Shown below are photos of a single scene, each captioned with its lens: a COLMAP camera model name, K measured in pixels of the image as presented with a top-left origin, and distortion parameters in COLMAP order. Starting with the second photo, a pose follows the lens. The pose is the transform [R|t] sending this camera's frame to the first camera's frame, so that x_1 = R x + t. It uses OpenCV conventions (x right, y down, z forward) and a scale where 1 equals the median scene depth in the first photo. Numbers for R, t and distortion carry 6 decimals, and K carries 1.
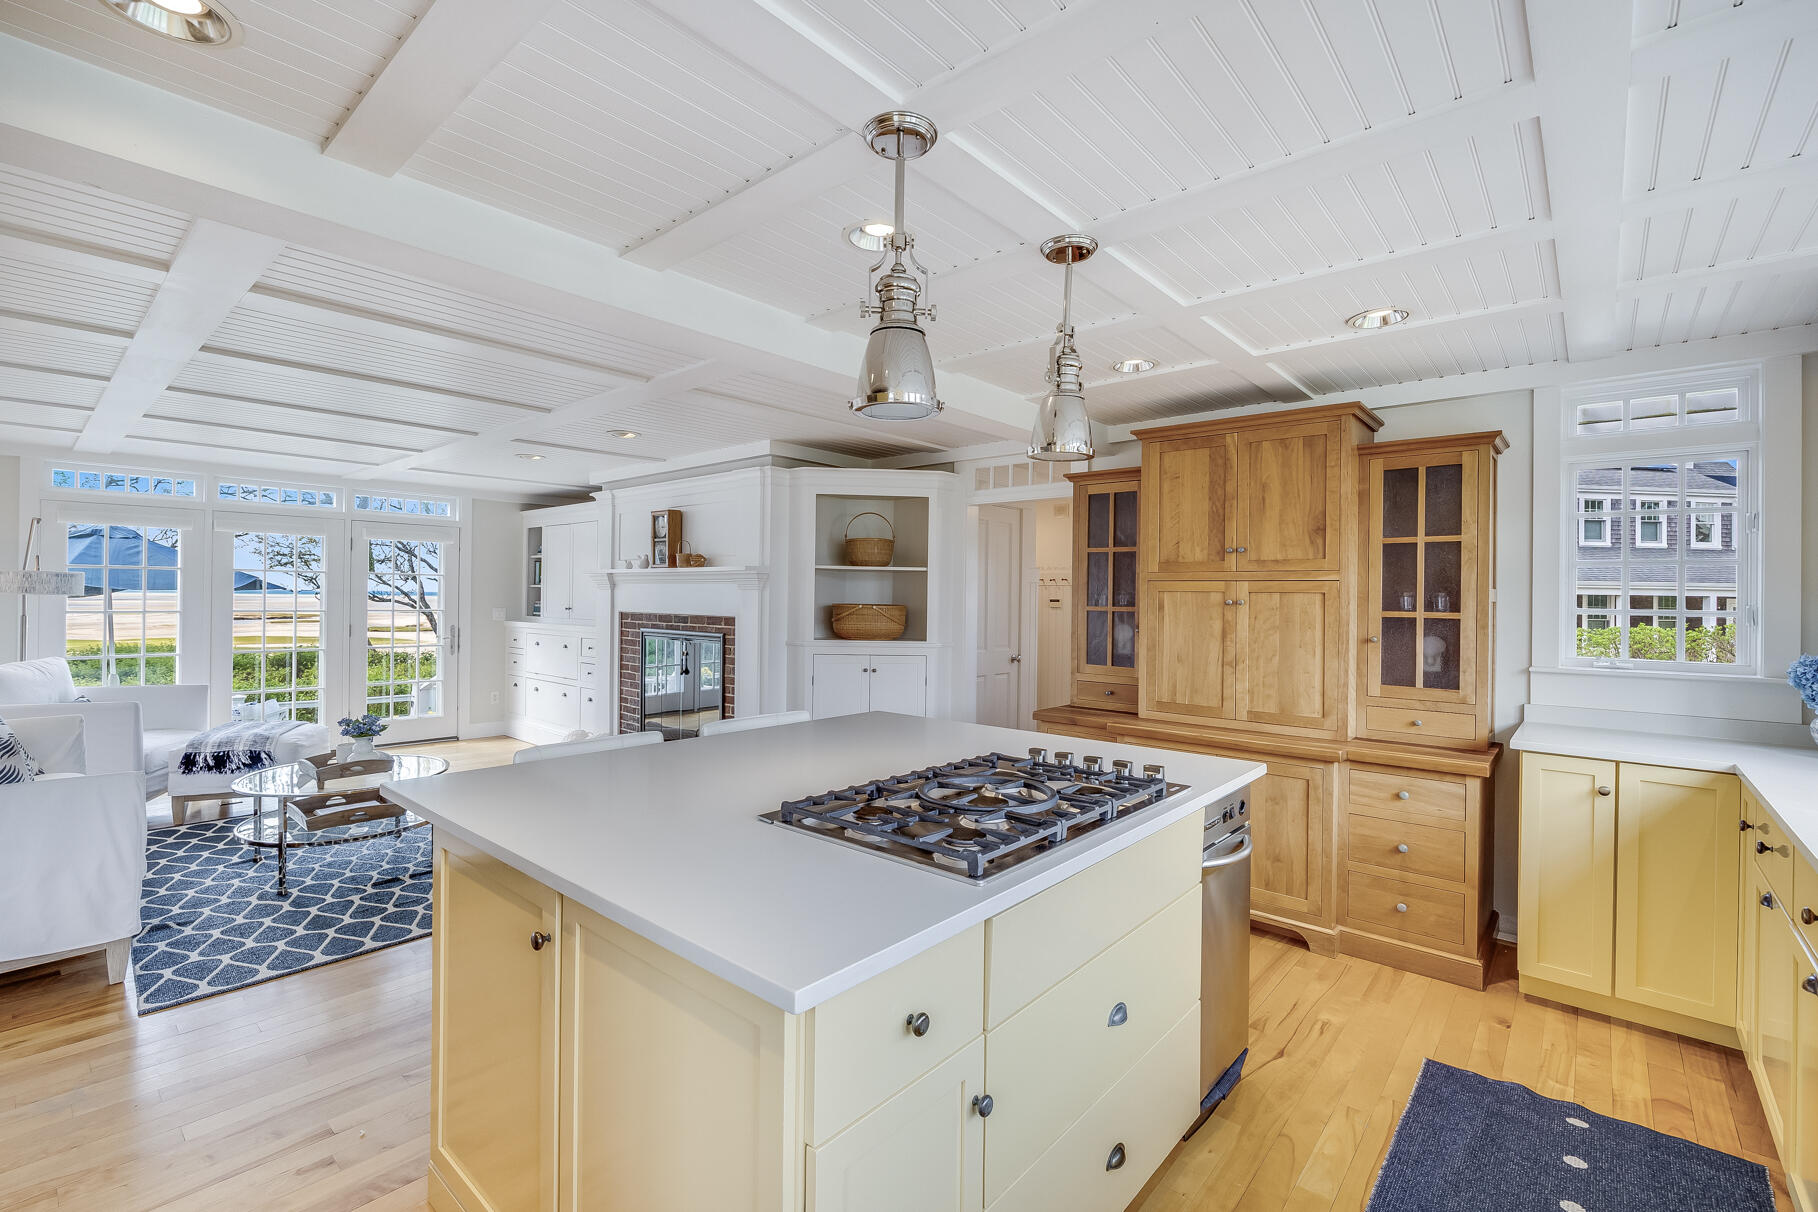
lens RADIAL K [[792.6, 0, 913.4], [0, 792.6, 599.0], [0, 0, 1]] dist [-0.016762, 0.000106]
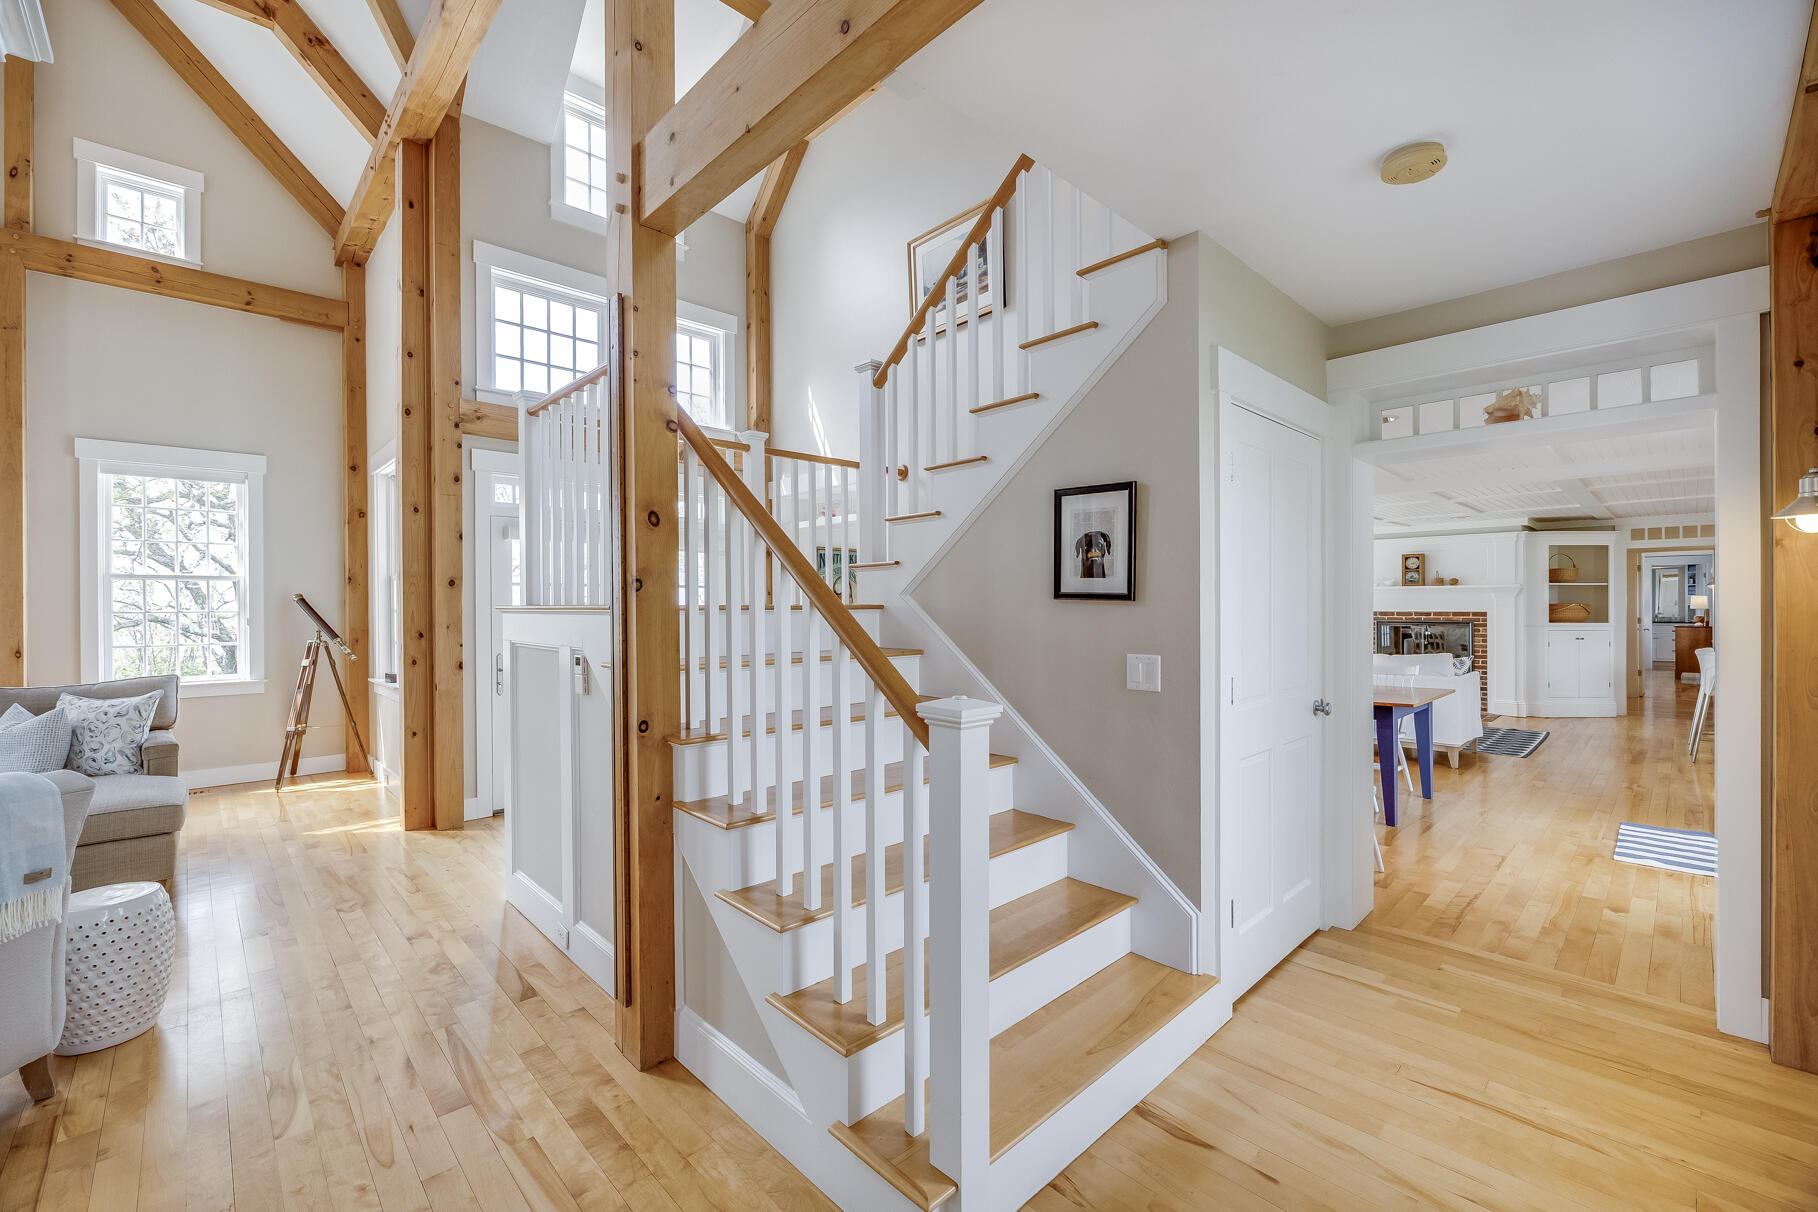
lens RADIAL K [[751.1, 0, 902.1], [0, 751.1, 610.9], [0, 0, 1]] dist [0.000601, -0.005418]
pose [[0.995052, -0.016939, -0.097904, -1.451511], [0.017554, 0.999831, 0.005428, -0.013115], [0.097796, -0.007120, 0.995181, -0.905381]]
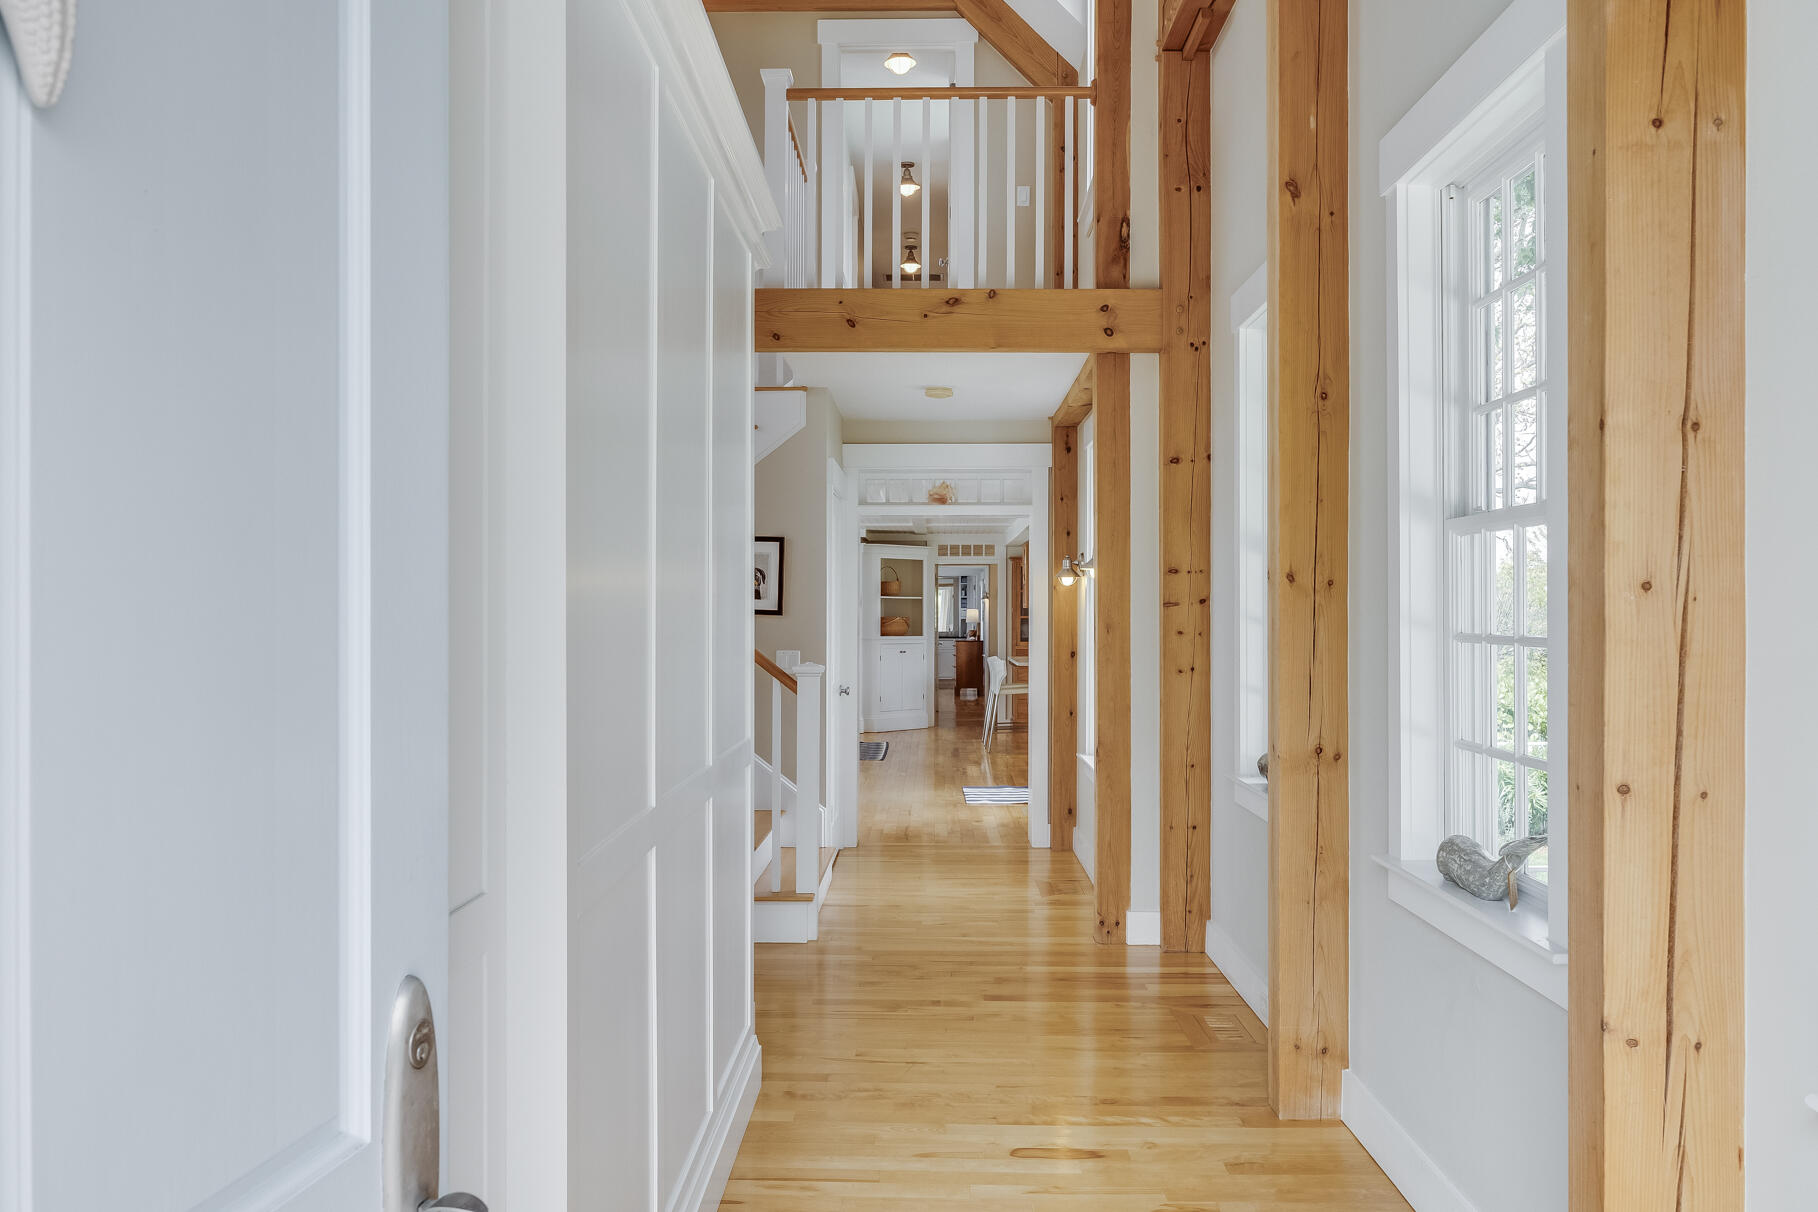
lens RADIAL K [[1463.9, 0, 910.6], [0, 1463.9, 614.7], [0, 0, 1]] dist [-0.004440, 0.007191]
pose [[0.764838, -0.012158, 0.644108, -2.252785], [0.008830, 0.999926, 0.008390, -0.027199], [-0.644162, -0.000729, 0.764889, -1.657926]]
